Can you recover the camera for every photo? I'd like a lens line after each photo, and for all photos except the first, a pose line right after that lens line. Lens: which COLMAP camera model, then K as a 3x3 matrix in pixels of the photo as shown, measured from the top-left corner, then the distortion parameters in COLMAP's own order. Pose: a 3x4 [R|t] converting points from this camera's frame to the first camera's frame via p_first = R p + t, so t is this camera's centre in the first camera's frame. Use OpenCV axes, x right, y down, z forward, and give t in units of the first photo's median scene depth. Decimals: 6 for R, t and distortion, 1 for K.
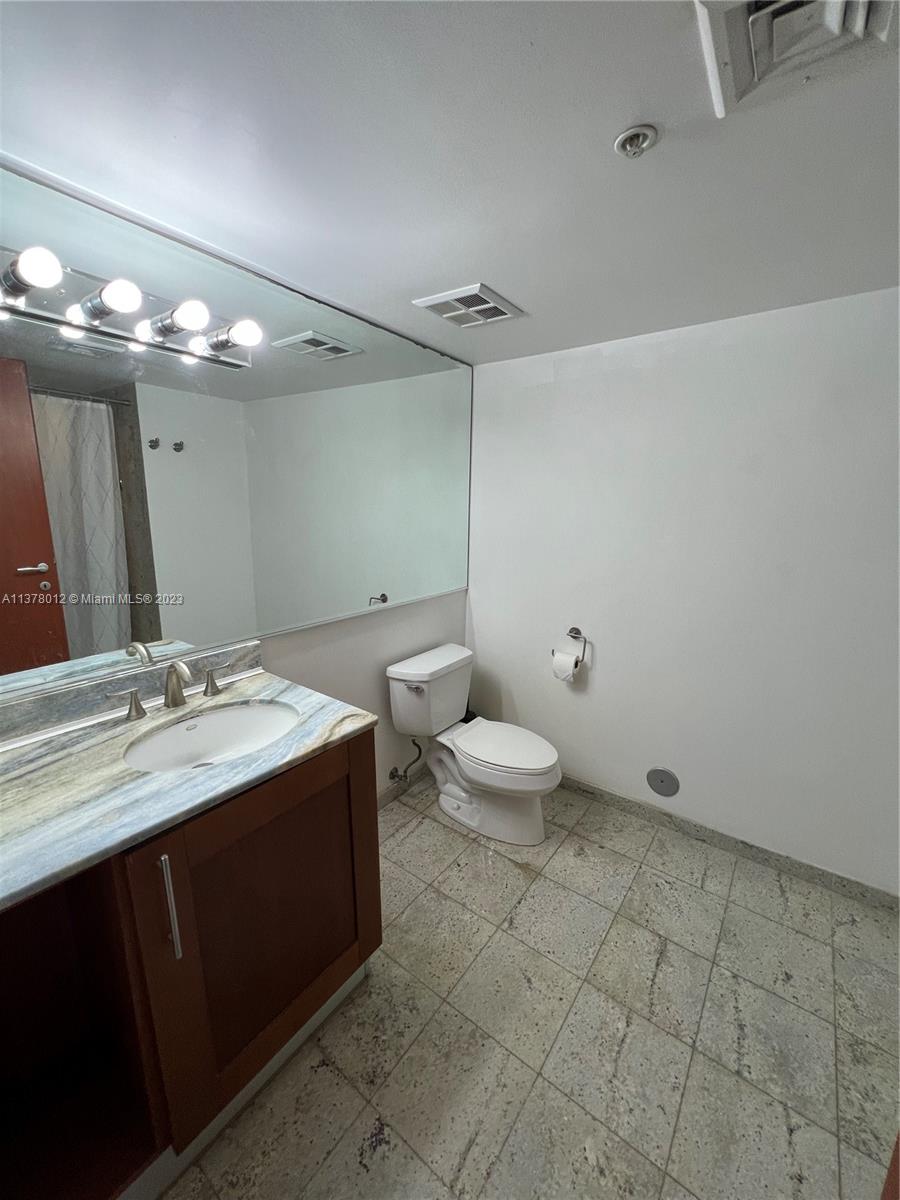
lens RADIAL K [[479.5, 0, 449.4], [0, 479.5, 599.5], [0, 0, 1]] dist [-0.001711, 0.000003]
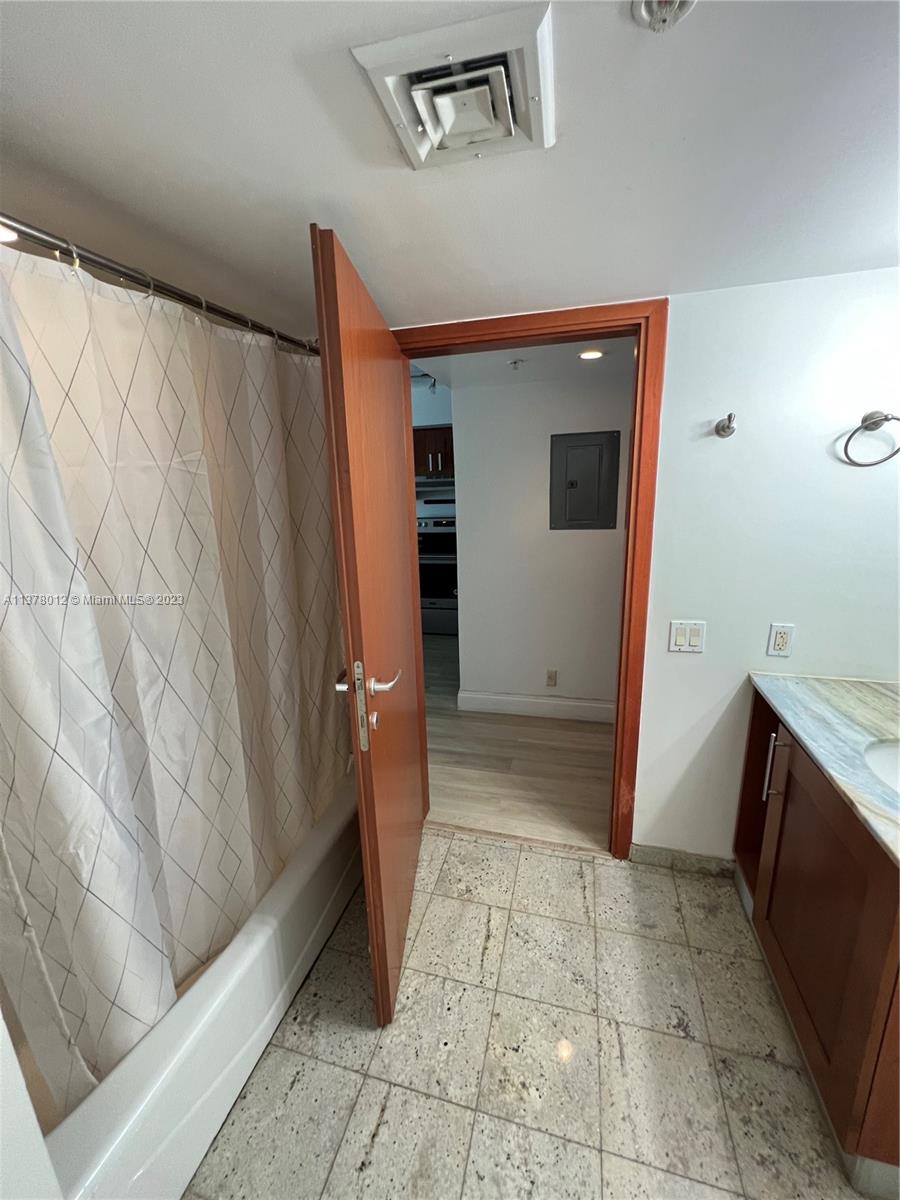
lens RADIAL K [[479.5, 0, 450.3], [0, 479.5, 598.4], [0, 0, 1]] dist [-0.001711, 0.000003]
pose [[-0.927997, 0.103404, -0.357951, 0.732943], [-0.058278, 0.908609, 0.413562, -0.377760], [0.368001, 0.404645, -0.837160, 1.331900]]
